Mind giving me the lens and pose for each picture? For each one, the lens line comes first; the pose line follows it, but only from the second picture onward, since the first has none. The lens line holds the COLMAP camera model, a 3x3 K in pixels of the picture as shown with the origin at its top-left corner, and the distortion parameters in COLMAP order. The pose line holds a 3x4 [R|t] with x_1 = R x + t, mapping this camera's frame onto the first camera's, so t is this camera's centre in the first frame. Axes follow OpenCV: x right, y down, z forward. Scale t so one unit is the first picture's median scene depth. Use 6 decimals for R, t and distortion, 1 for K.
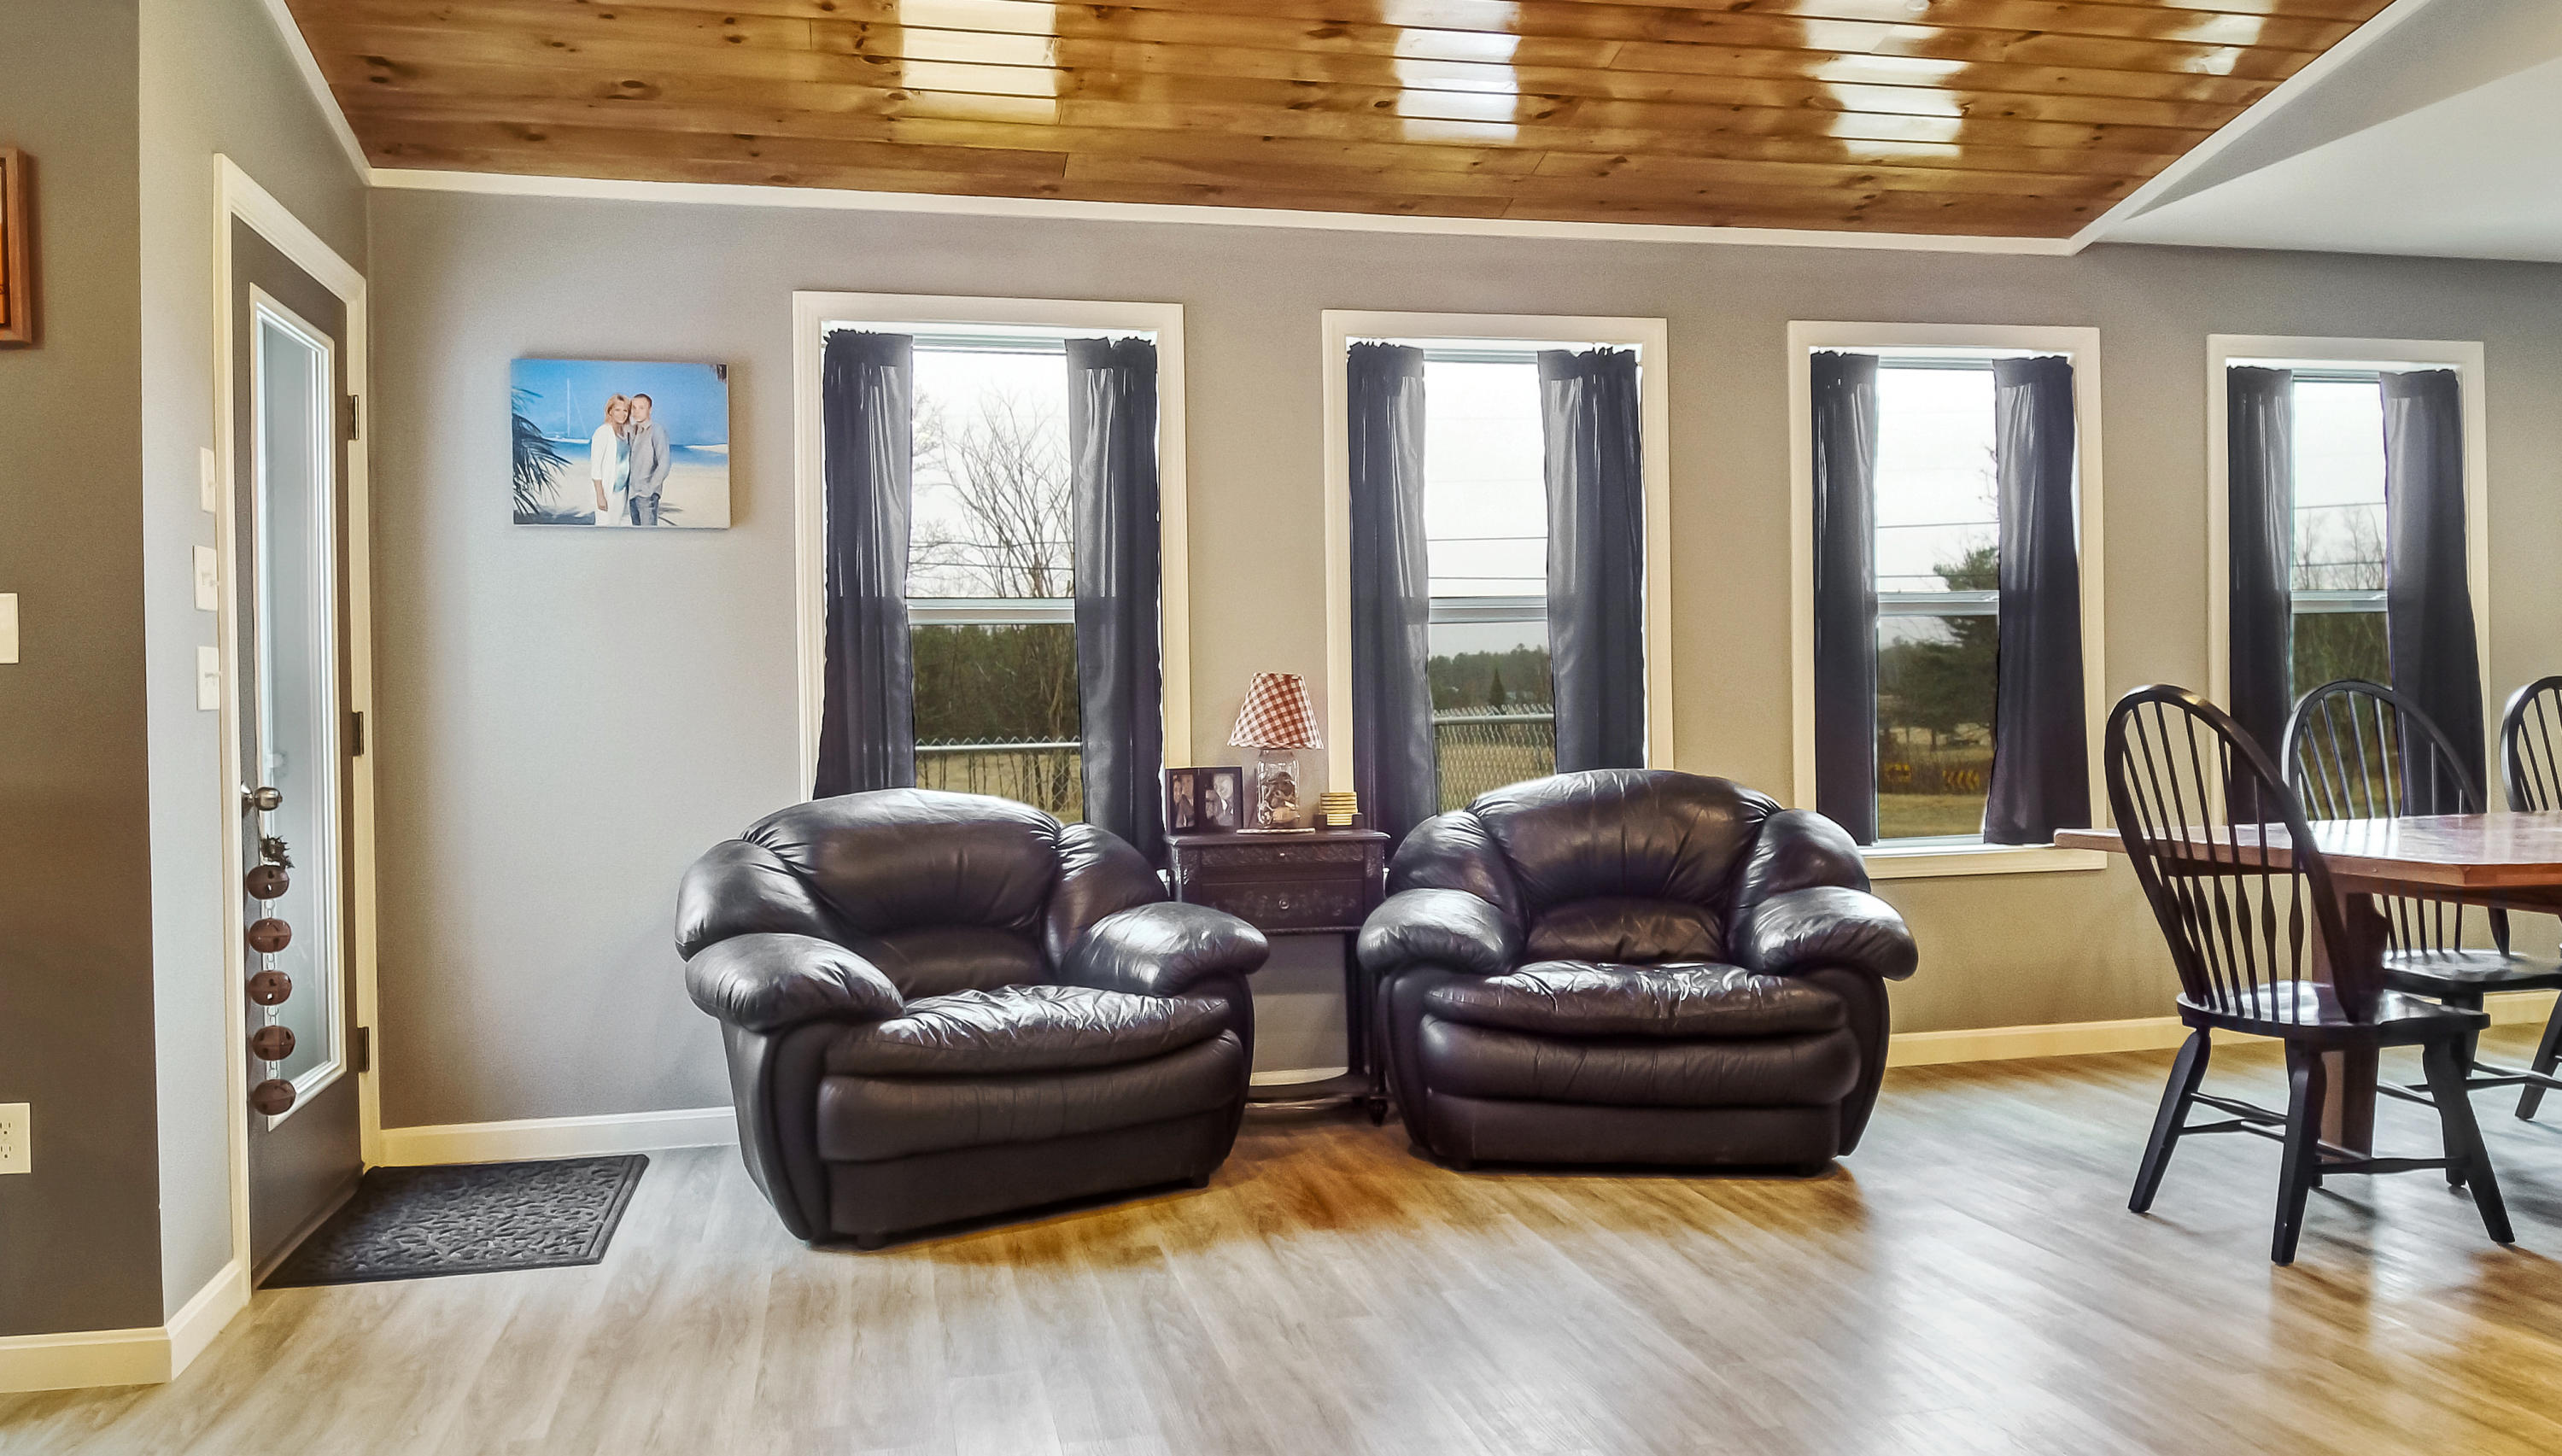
lens RADIAL K [[1842.1, 0, 1282.8], [0, 1842.1, 716.2], [0, 0, 1]] dist [0.027199, -0.055488]
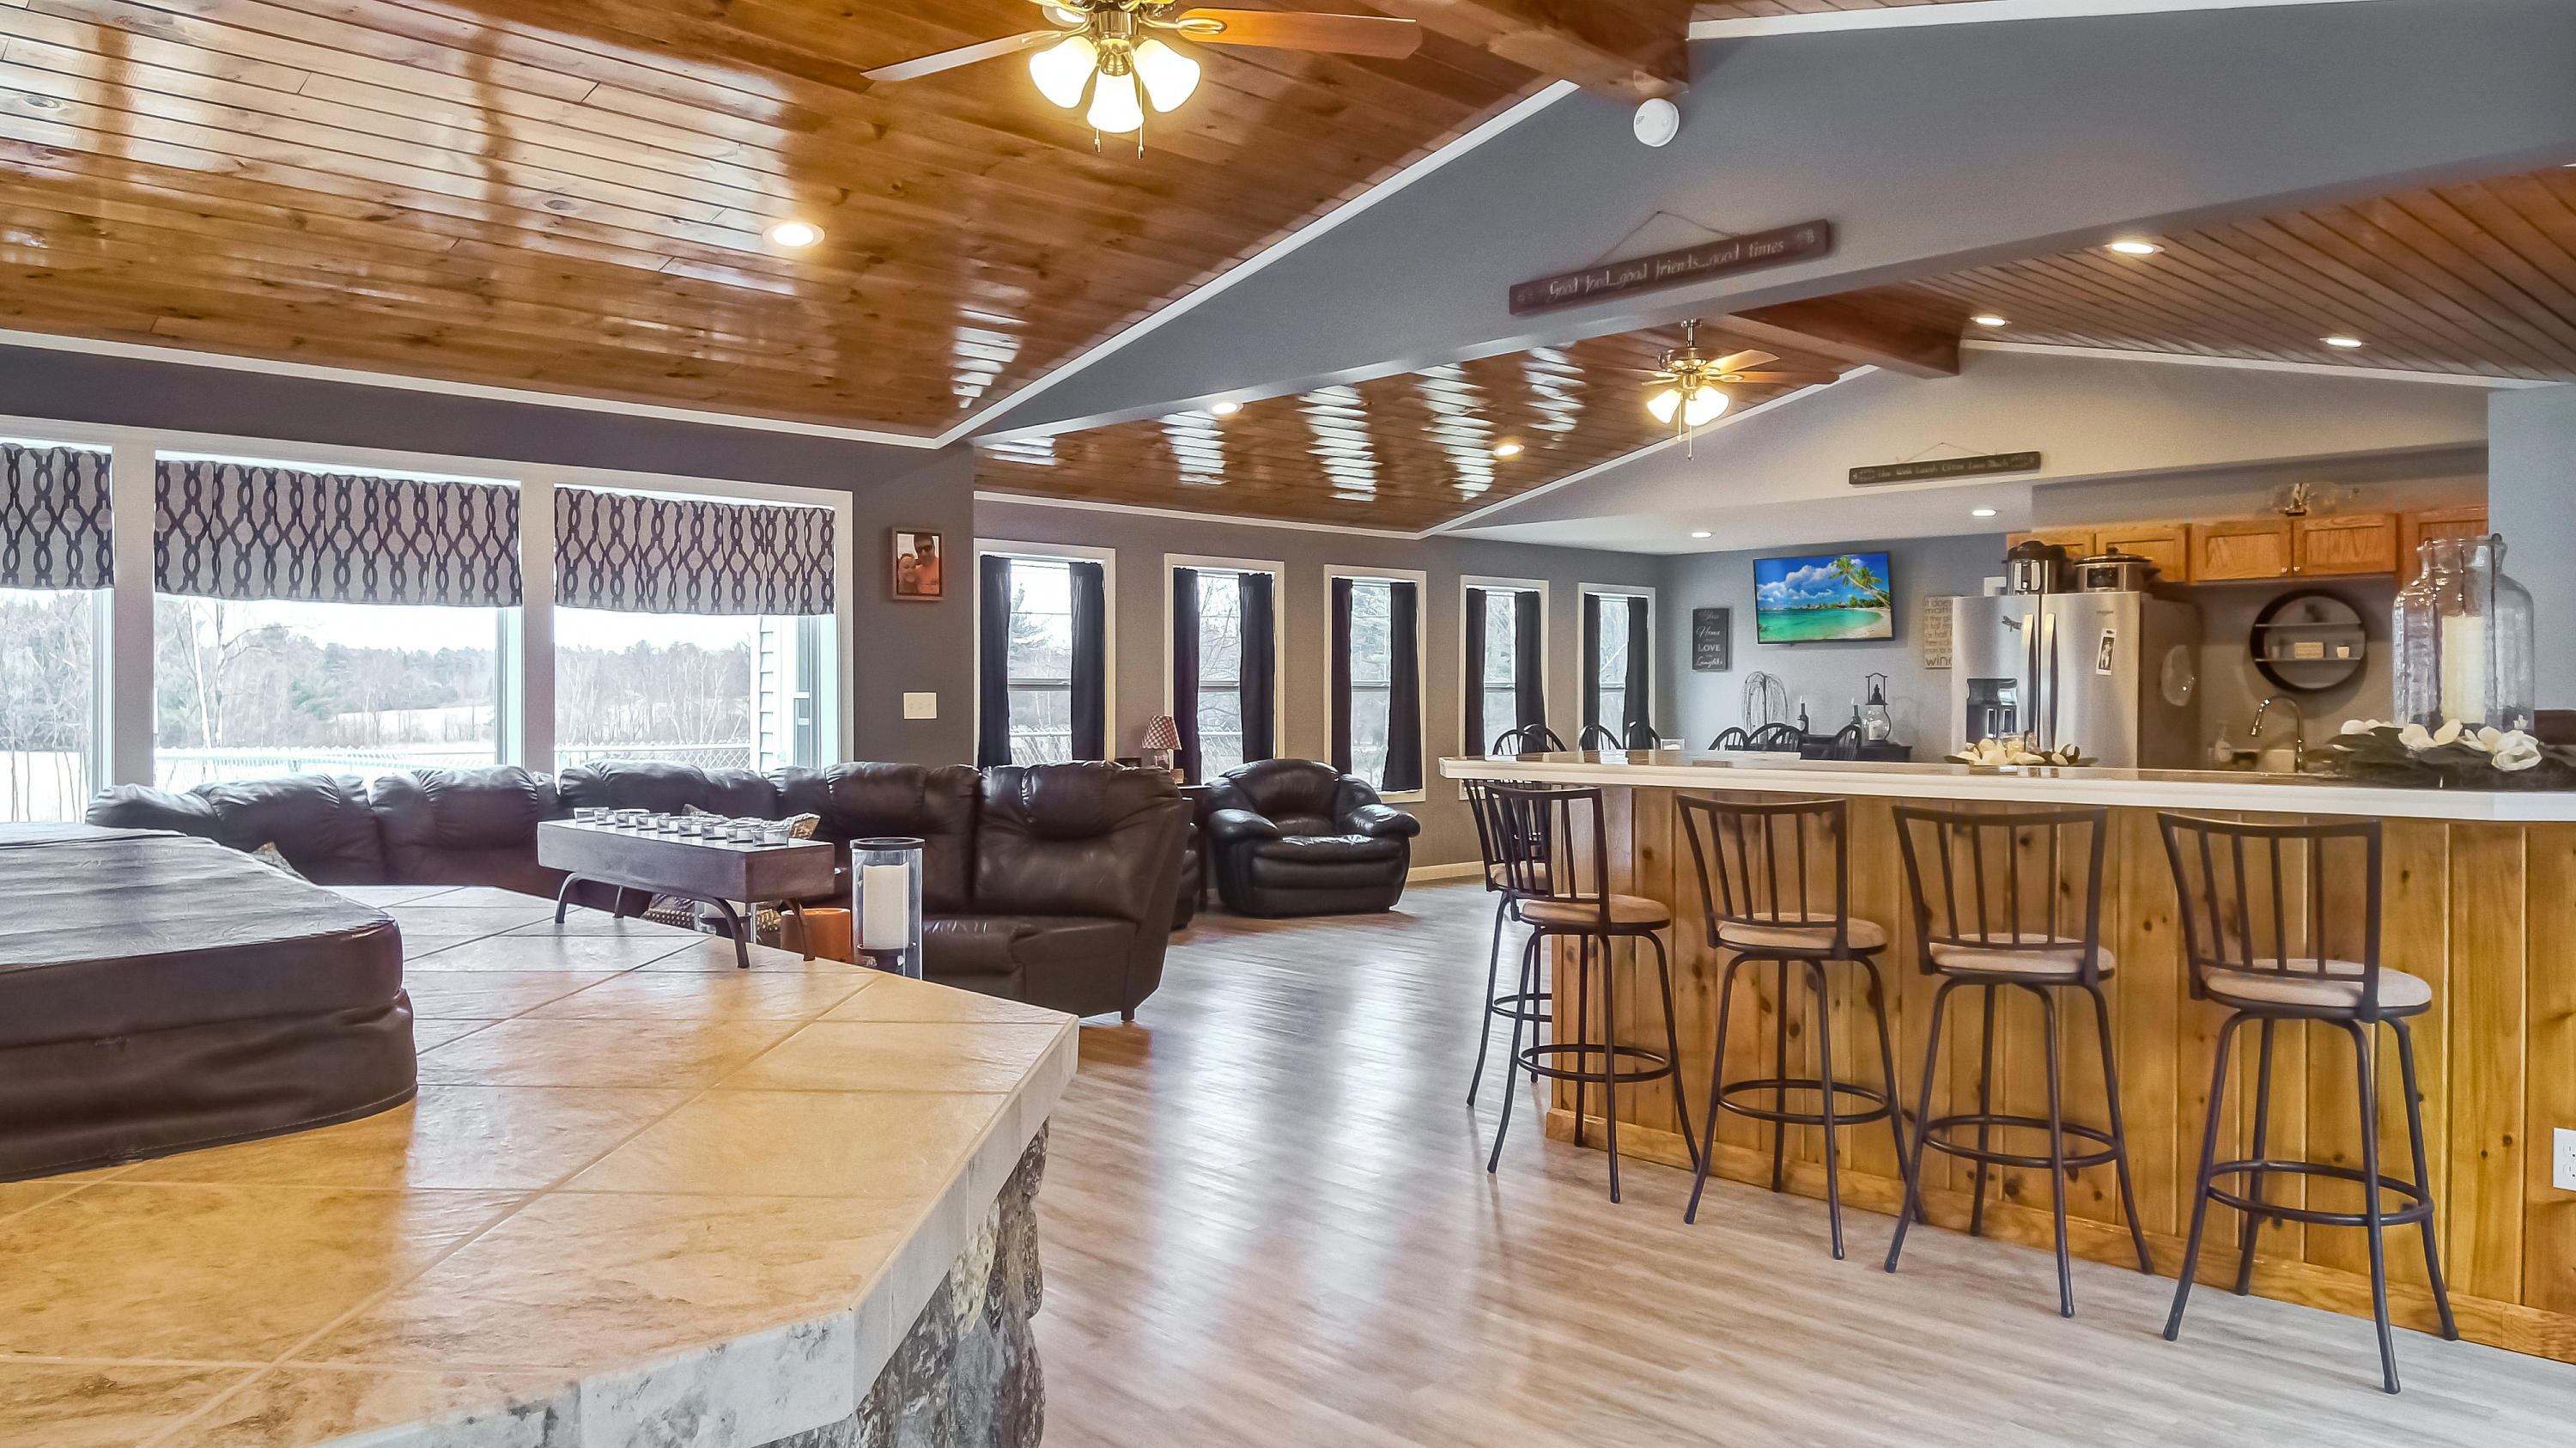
lens RADIAL K [[1800.1, 0, 1273.4], [0, 1800.1, 716.5], [0, 0, 1]] dist [0.081984, -0.113193]
pose [[0.852199, 0.013924, 0.523033, -1.161444], [-0.012664, 0.999902, -0.005985, -0.012886], [-0.523065, -0.001523, 0.852291, -1.071966]]
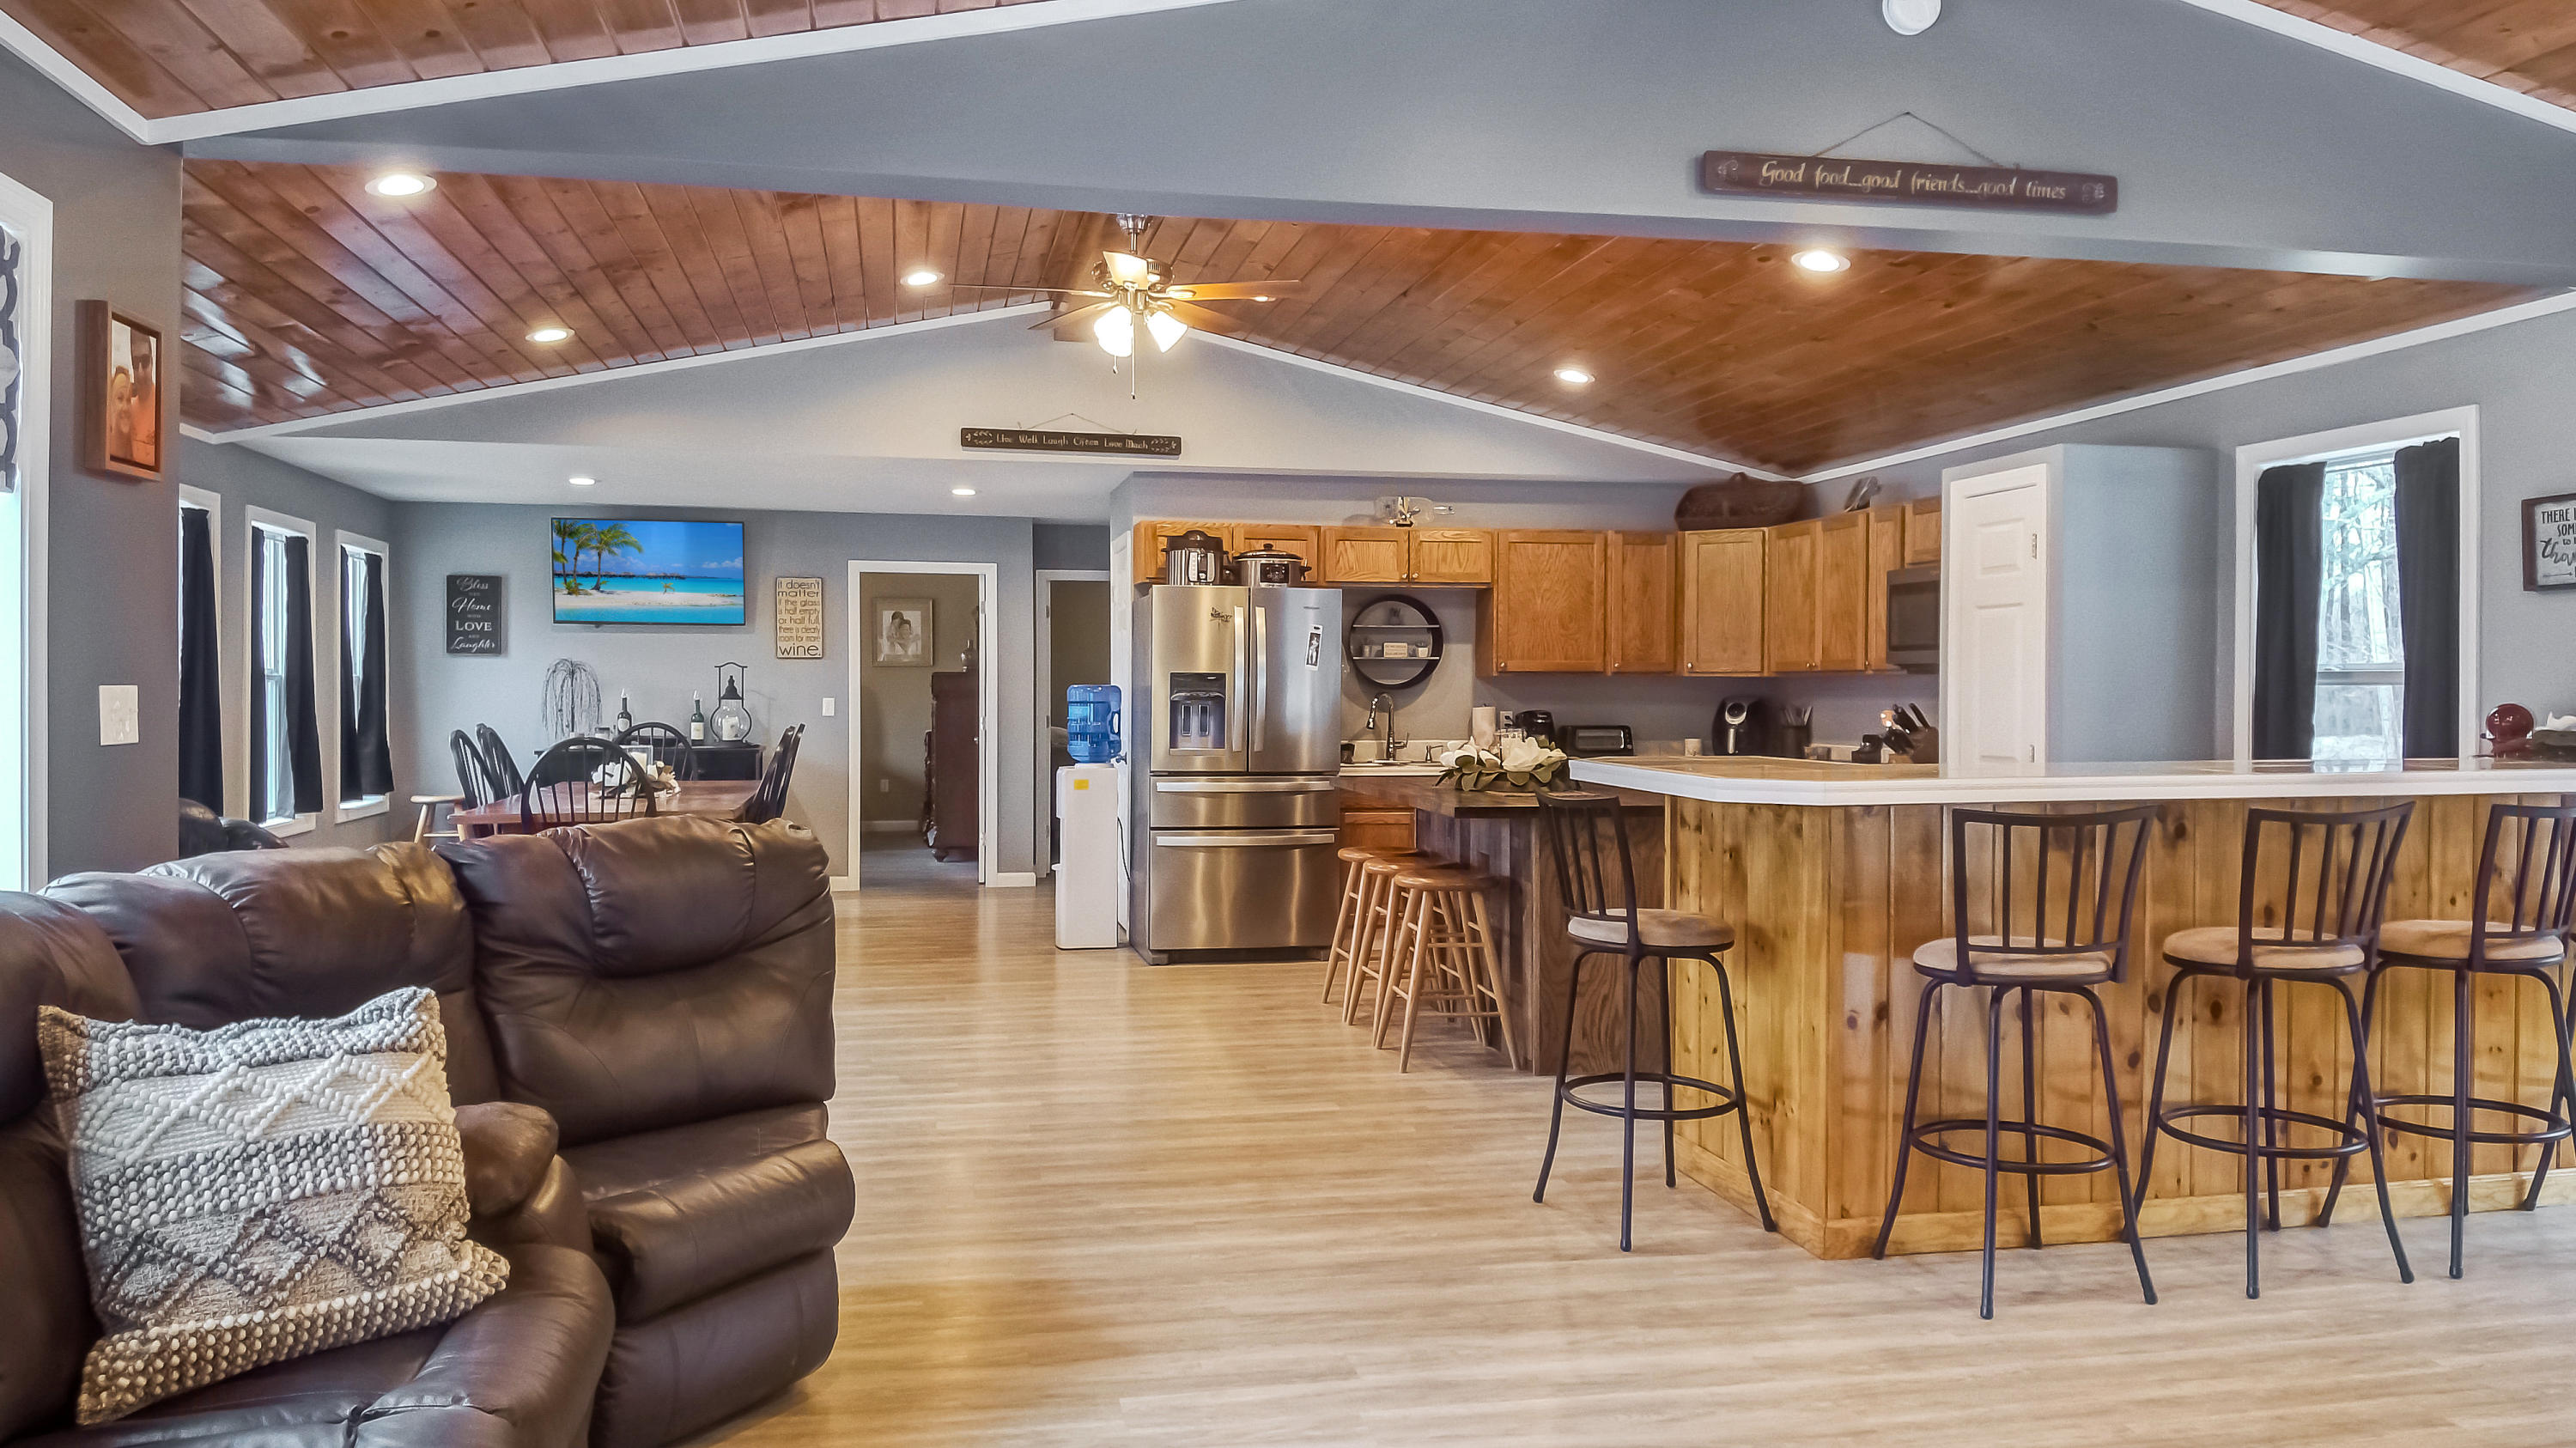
lens RADIAL K [[1800.1, 0, 1273.4], [0, 1800.1, 716.5], [0, 0, 1]] dist [0.081984, -0.113193]
pose [[0.000253, 0.004273, 0.999991, -1.327593], [0.007031, 0.999966, -0.004275, -0.022273], [-0.999975, 0.007032, 0.000223, 0.197035]]
